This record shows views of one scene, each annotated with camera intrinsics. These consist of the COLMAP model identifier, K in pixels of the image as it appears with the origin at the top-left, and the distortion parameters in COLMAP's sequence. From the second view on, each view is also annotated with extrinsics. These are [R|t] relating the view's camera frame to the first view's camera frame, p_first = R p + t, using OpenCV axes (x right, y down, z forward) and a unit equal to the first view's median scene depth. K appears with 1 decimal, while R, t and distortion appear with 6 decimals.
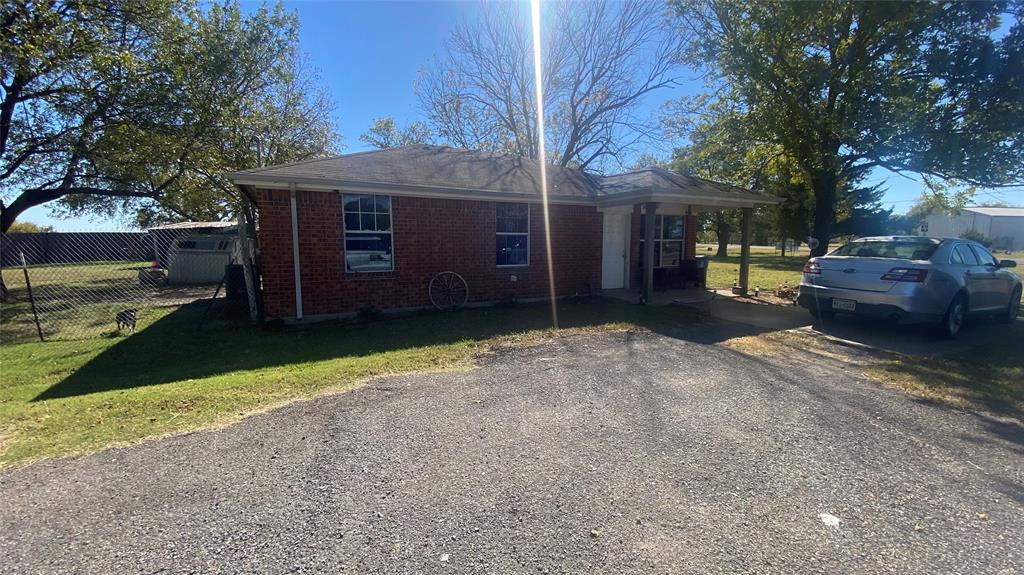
lens RADIAL K [[405.7, 0, 513.4], [0, 405.7, 287.1], [0, 0, 1]] dist [0.015571, -0.020877]
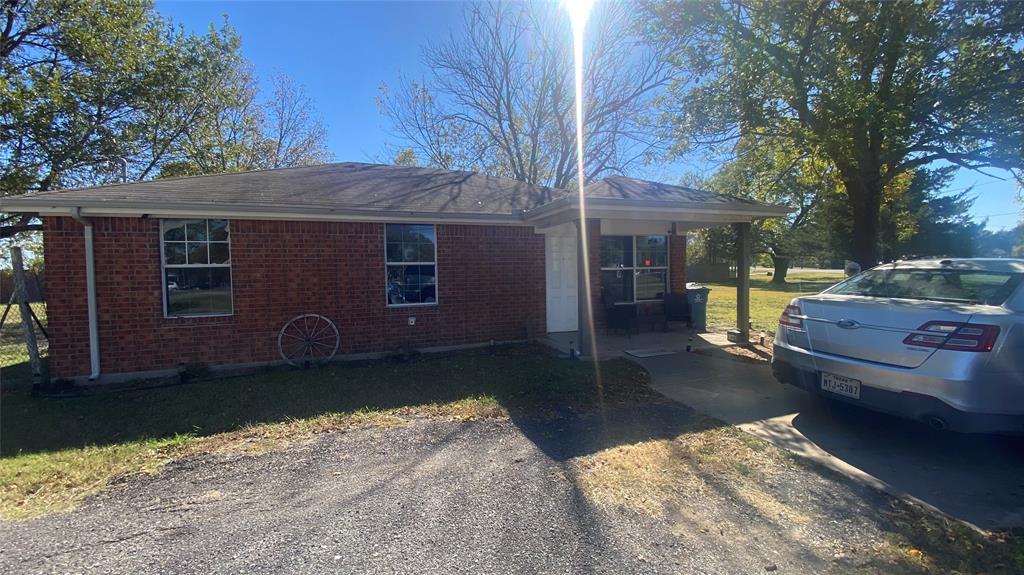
lens RADIAL K [[412.0, 0, 513.1], [0, 412.0, 281.5], [0, 0, 1]] dist [0.000707, -0.010530]
pose [[0.991273, -0.011091, -0.131354, 0.378329], [0.000834, 0.996962, -0.077879, -0.046481], [0.131819, 0.077090, 0.988272, 0.320422]]
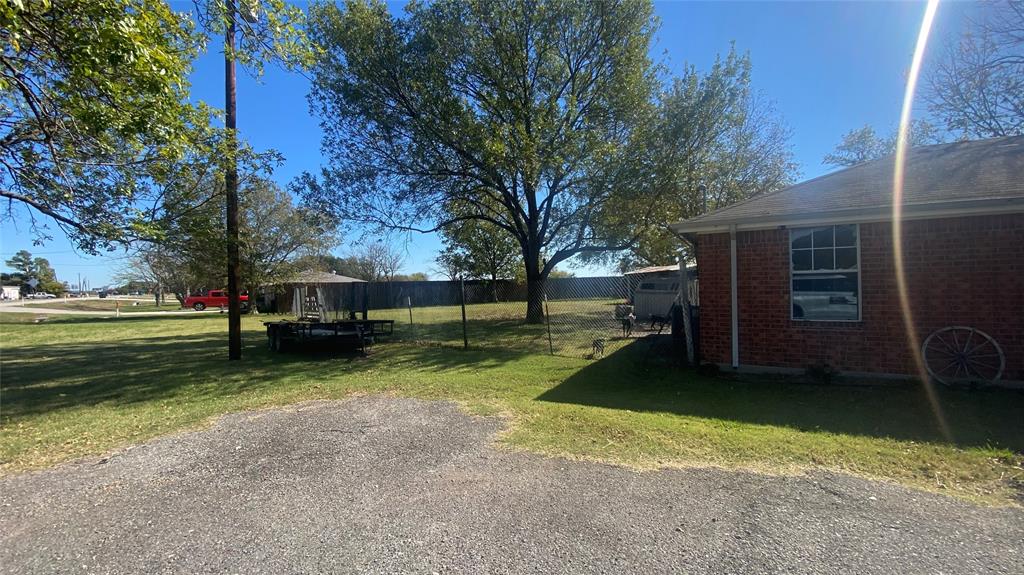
lens RADIAL K [[405.7, 0, 513.4], [0, 405.7, 287.1], [0, 0, 1]] dist [0.015571, -0.020877]
pose [[0.534828, -0.006106, -0.844939, -0.003940], [-0.073138, 0.995886, -0.053491, -0.017530], [0.841790, 0.090406, 0.532181, 0.053550]]
